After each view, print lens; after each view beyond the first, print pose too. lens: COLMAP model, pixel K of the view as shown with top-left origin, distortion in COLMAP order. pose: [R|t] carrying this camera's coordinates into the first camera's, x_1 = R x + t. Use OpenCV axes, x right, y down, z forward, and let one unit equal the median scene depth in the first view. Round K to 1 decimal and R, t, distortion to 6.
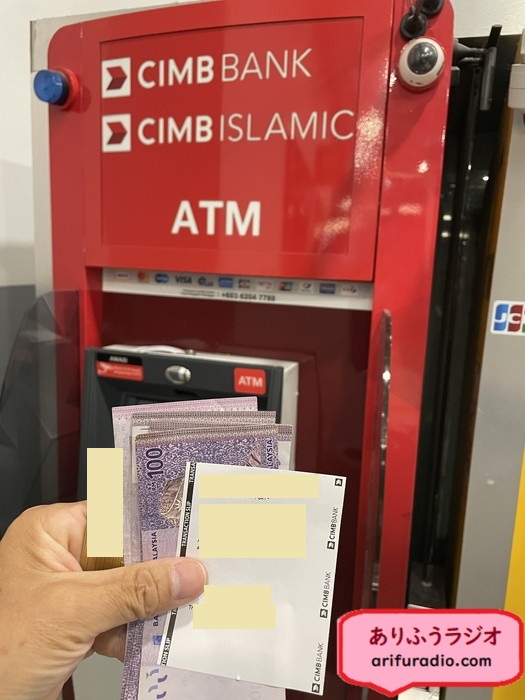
lens RADIAL K [[536.5, 0, 262.4], [0, 536.5, 350.2], [0, 0, 1]] dist [0.042313, -0.027404]
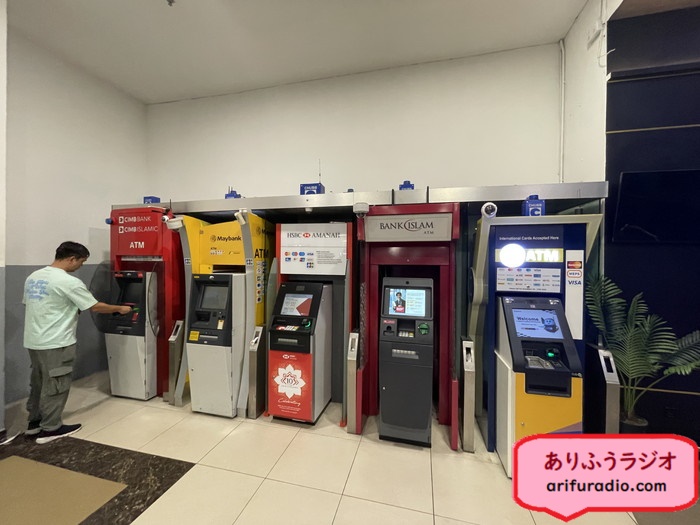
lens RADIAL K [[281.1, 0, 348.4], [0, 281.1, 260.5], [0, 0, 1]] dist [0.001759, 0.000227]
pose [[0.996952, -0.032014, 0.071141, 1.732537], [0.043041, 0.986286, -0.159332, 0.422932], [-0.065065, 0.161909, 0.984658, -1.786474]]
